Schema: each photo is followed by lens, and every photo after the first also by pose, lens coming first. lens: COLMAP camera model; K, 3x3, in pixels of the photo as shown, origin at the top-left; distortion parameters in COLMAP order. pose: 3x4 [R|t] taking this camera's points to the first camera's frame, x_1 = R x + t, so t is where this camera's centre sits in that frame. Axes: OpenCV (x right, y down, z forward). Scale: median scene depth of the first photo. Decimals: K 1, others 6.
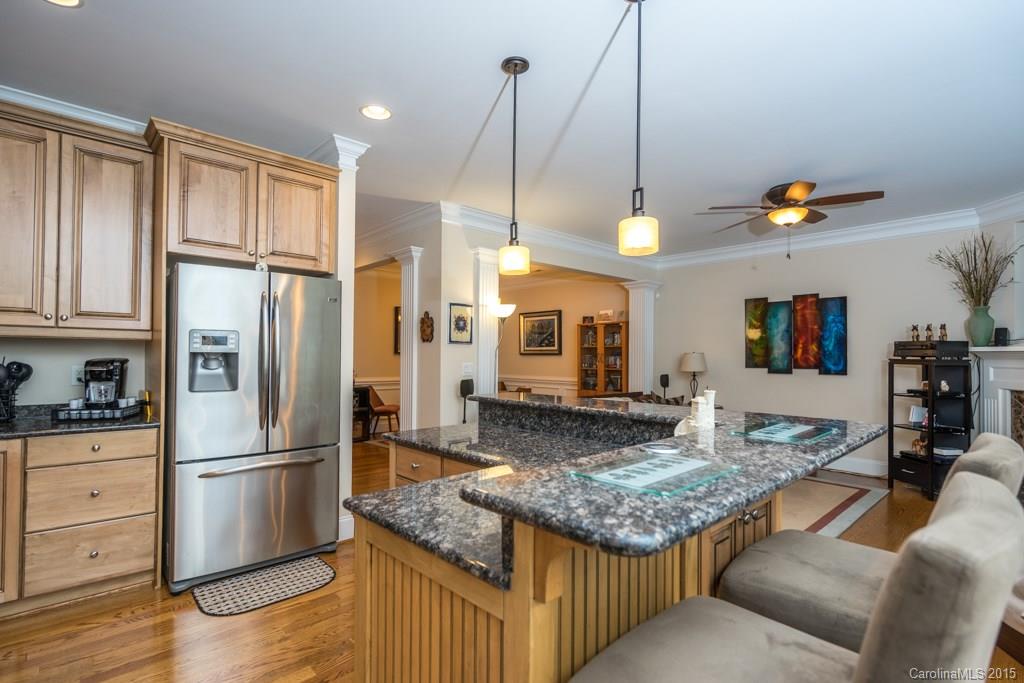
lens RADIAL K [[475.4, 0, 529.3], [0, 475.4, 353.7], [0, 0, 1]] dist [-0.004304, 0.002245]
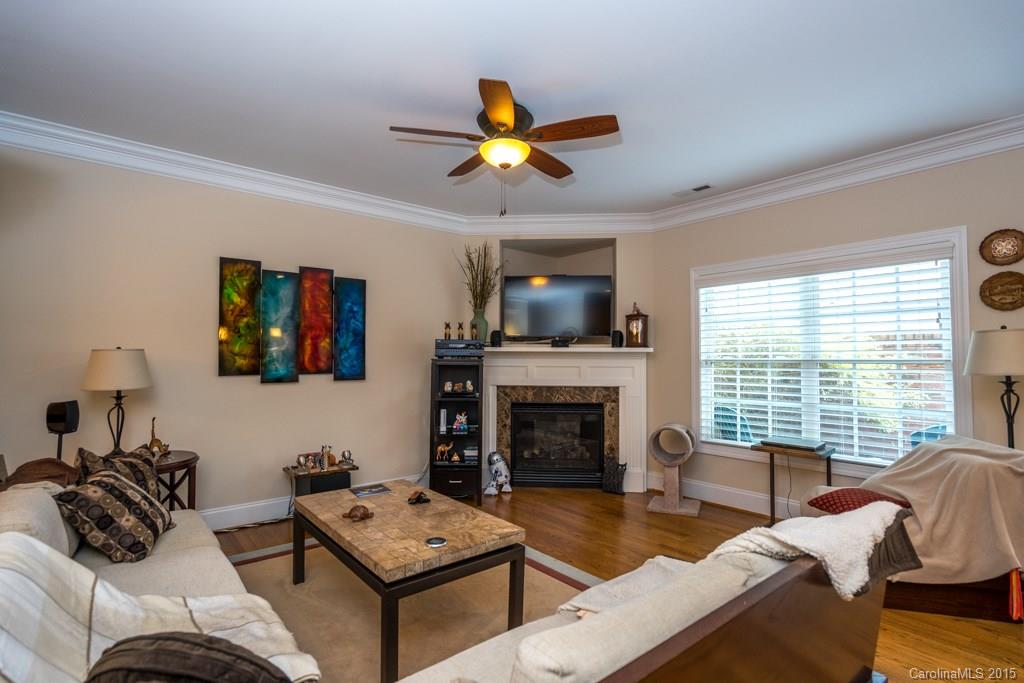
lens RADIAL K [[475.4, 0, 507.7], [0, 475.4, 351.5], [0, 0, 1]] dist [-0.004304, 0.002245]
pose [[0.100856, 0.006792, 0.994878, -0.090844], [-0.006397, 0.999960, -0.006178, 0.001350], [-0.994881, -0.005741, 0.100895, 0.674766]]
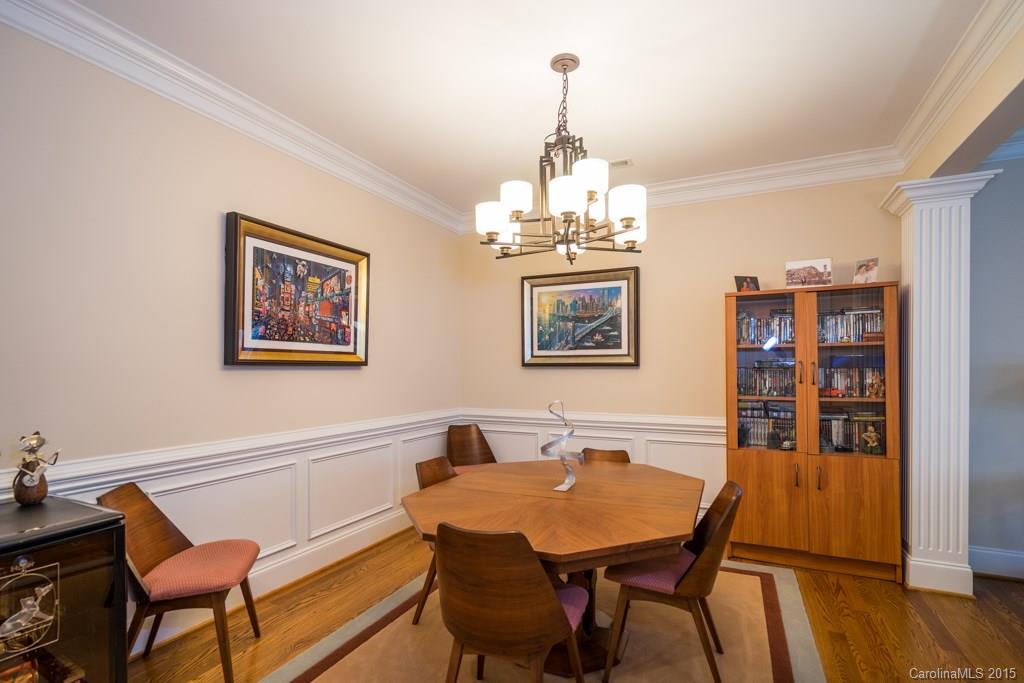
lens RADIAL K [[475.4, 0, 513.4], [0, 475.4, 372.7], [0, 0, 1]] dist [-0.004304, 0.002245]
pose [[0.941790, -0.007530, 0.336118, -0.310790], [0.002059, 0.999860, 0.016629, 0.000880], [-0.336196, -0.014969, 0.941673, 0.955510]]
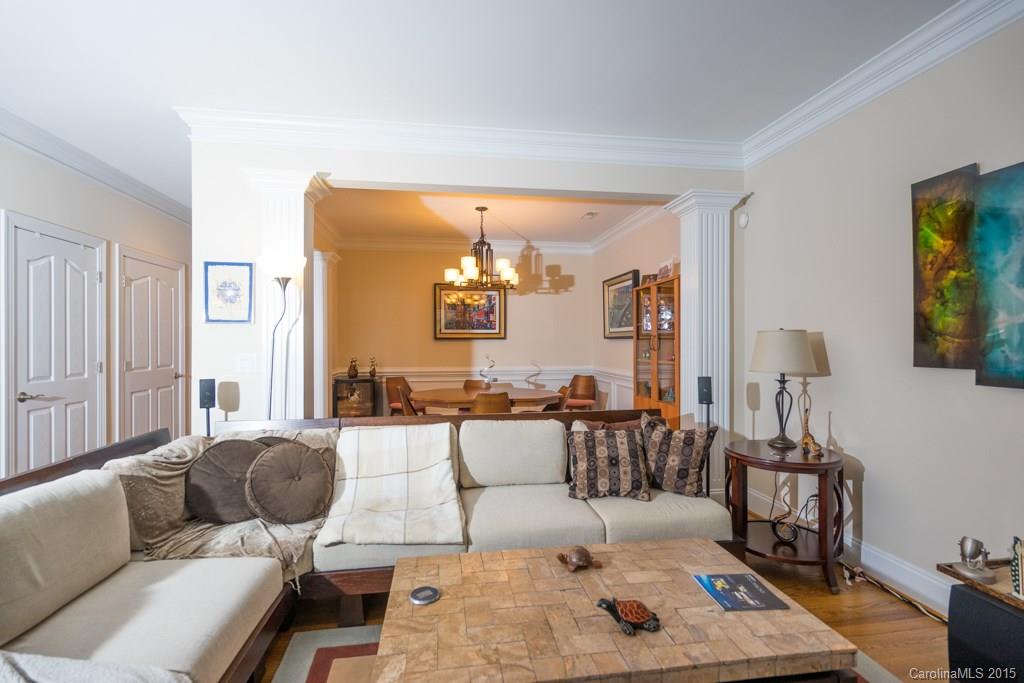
lens RADIAL K [[475.4, 0, 514.3], [0, 475.4, 339.2], [0, 0, 1]] dist [-0.004304, 0.002245]
pose [[0.819832, -0.011460, -0.572490, 0.466098], [0.010816, 0.999931, -0.004526, 0.006993], [0.572502, -0.002482, 0.819899, 0.579633]]
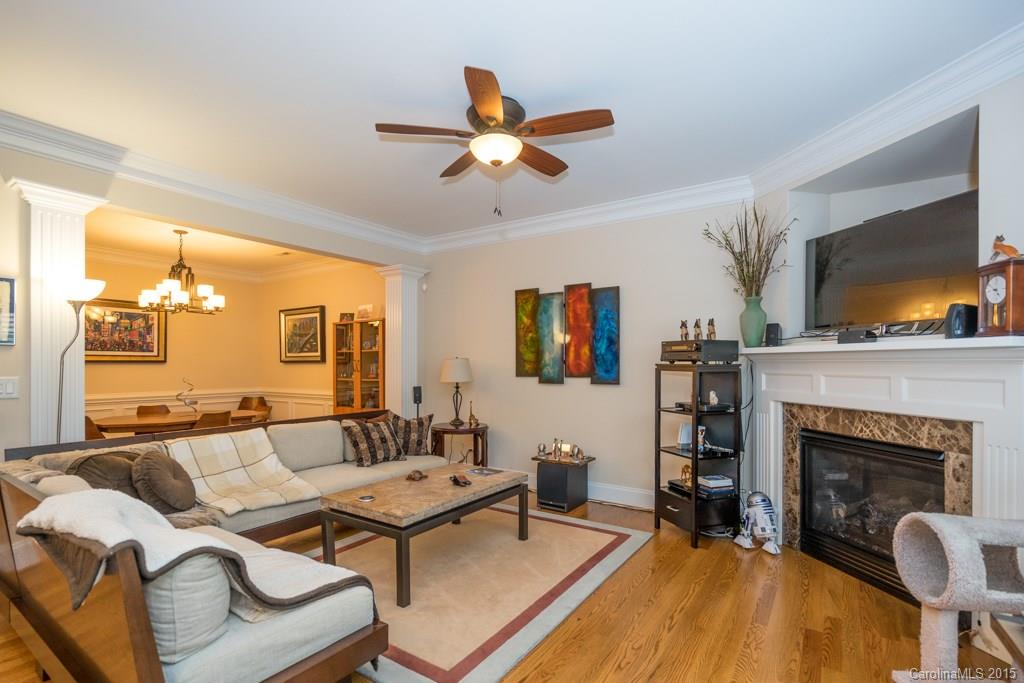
lens RADIAL K [[475.4, 0, 511.0], [0, 475.4, 372.0], [0, 0, 1]] dist [-0.004304, 0.002245]
pose [[0.977181, -0.011014, 0.212123, 0.314928], [0.006503, 0.999738, 0.021951, 0.004788], [-0.212309, -0.020071, 0.976996, 0.250995]]
